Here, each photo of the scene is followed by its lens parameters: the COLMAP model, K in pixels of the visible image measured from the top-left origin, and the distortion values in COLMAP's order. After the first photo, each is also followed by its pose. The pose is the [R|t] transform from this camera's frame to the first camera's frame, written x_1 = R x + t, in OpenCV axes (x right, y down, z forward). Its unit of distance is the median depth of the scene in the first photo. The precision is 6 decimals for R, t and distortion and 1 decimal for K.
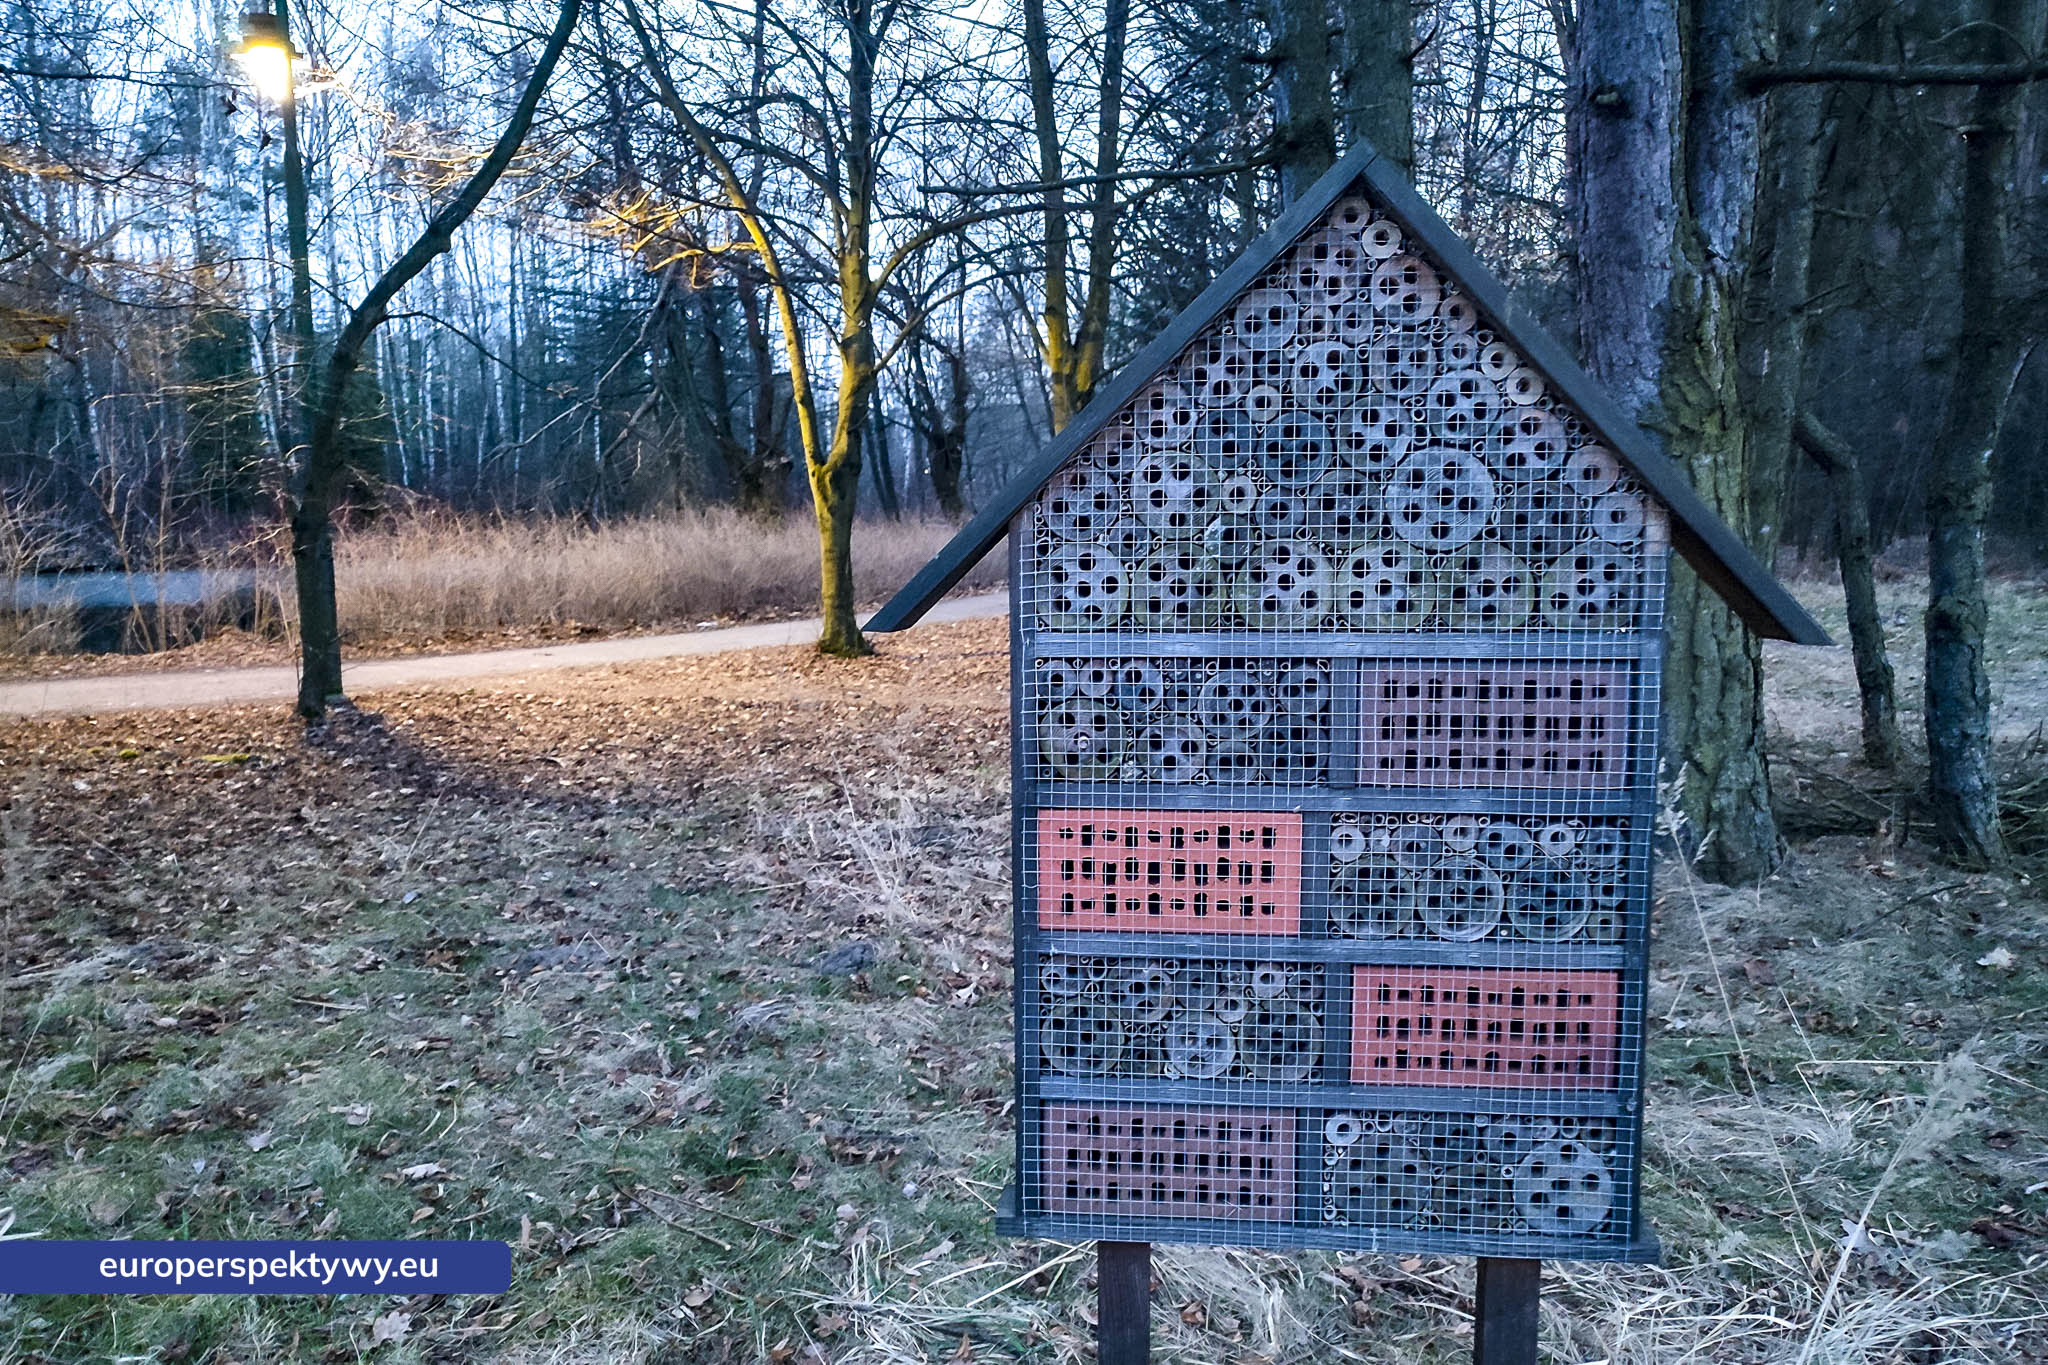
lens RADIAL K [[1496.3, 0, 1031.0], [0, 1496.3, 738.2], [0, 0, 1]] dist [0.017423, 0.000146]
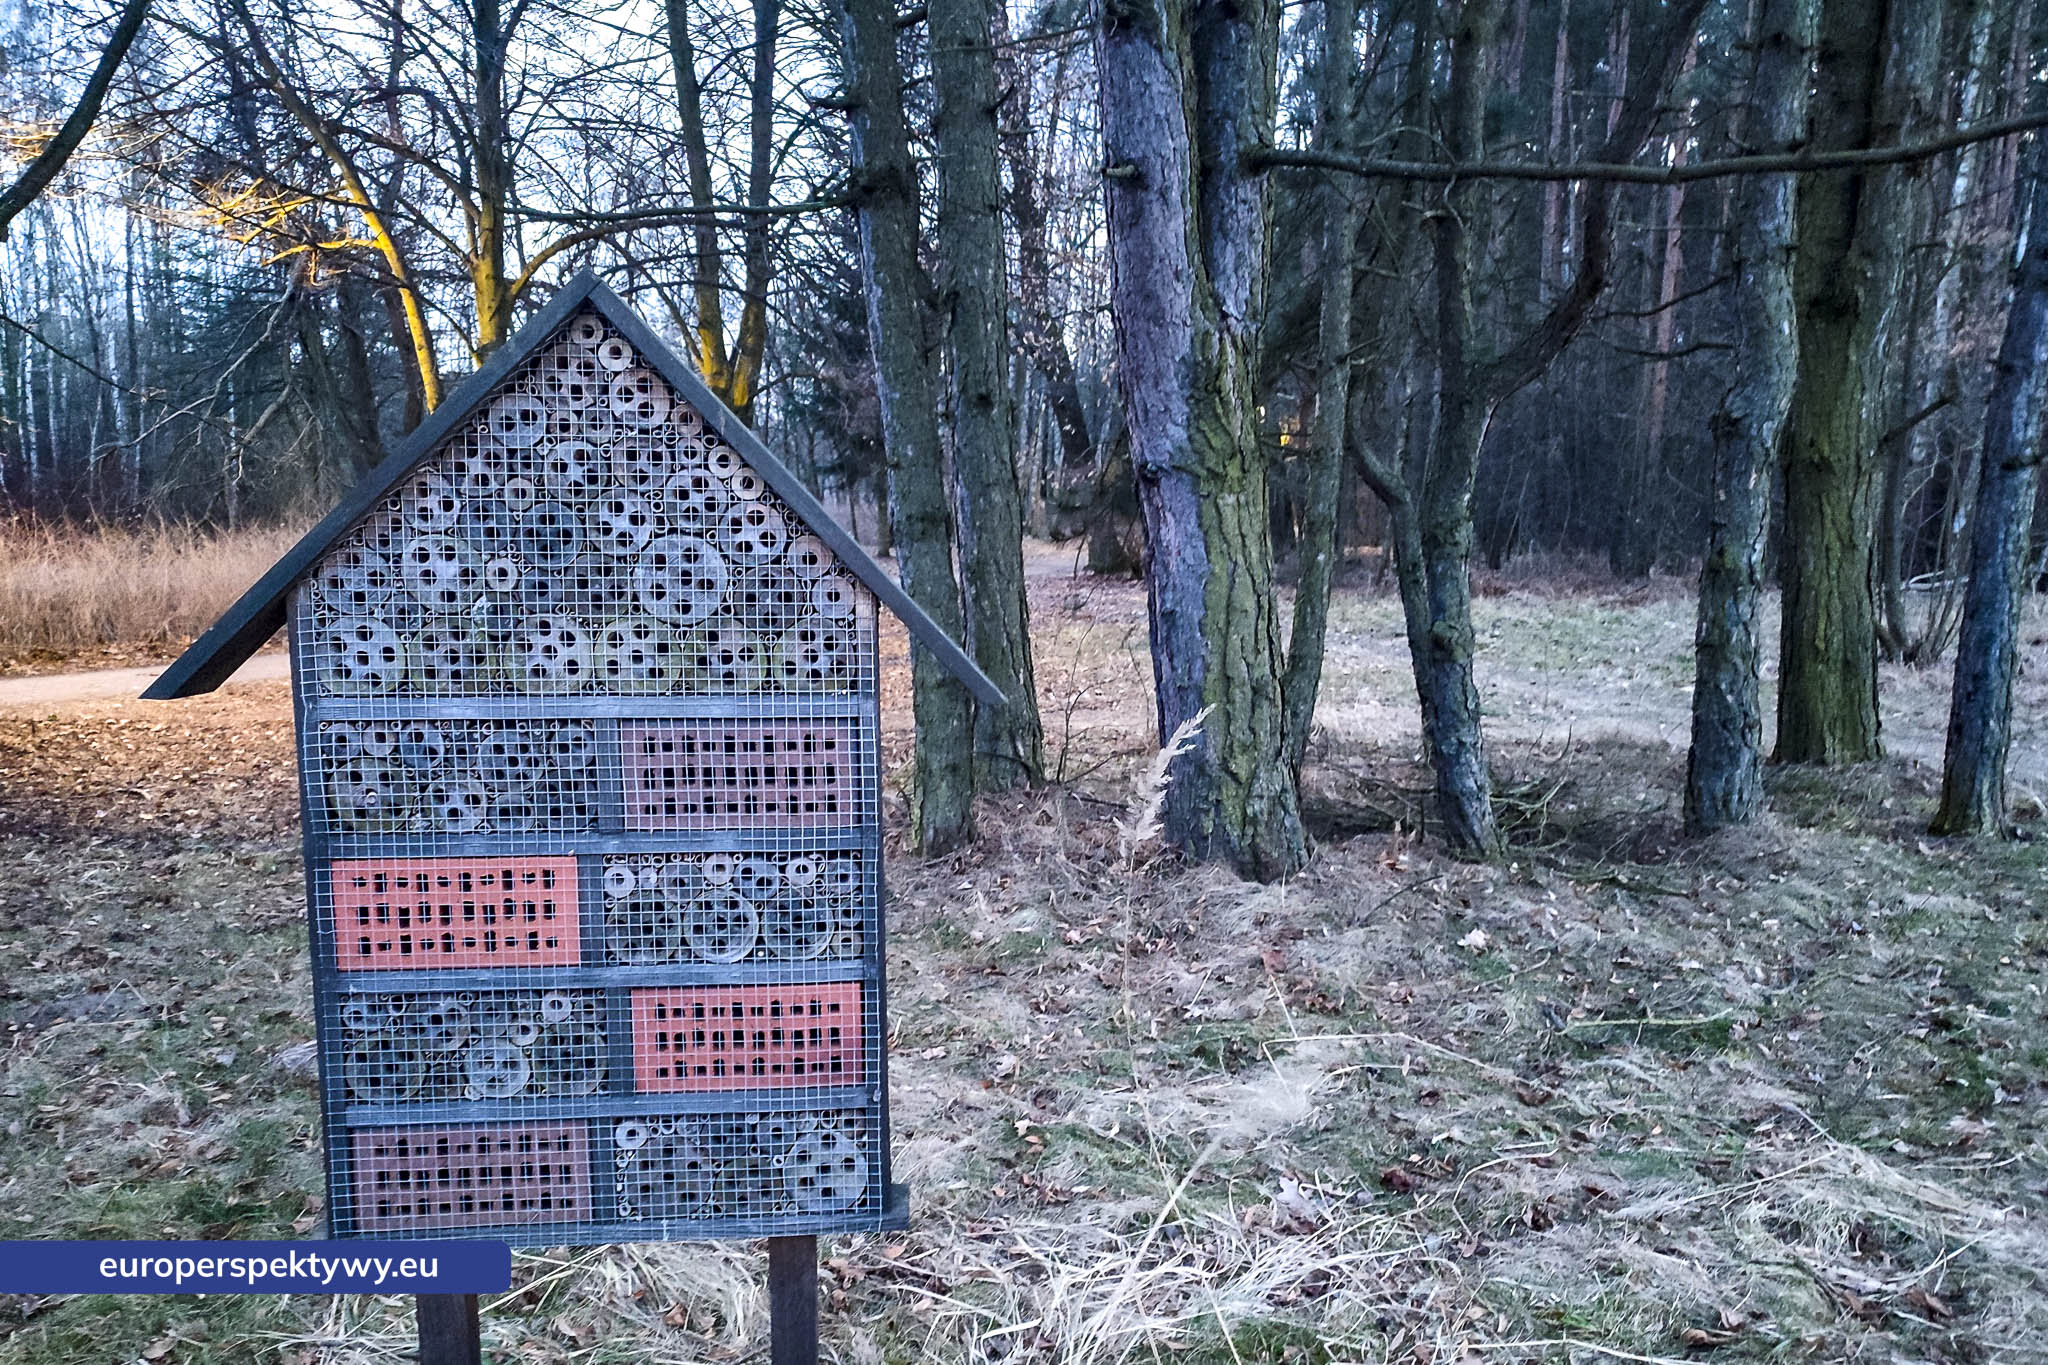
lens RADIAL K [[1496.3, 0, 1031.0], [0, 1496.3, 738.2], [0, 0, 1]] dist [0.017423, 0.000146]
pose [[0.980517, -0.018568, 0.195554, 0.289469], [0.019746, 0.999797, -0.004076, -0.026476], [-0.195439, 0.007858, 0.980684, -0.166295]]
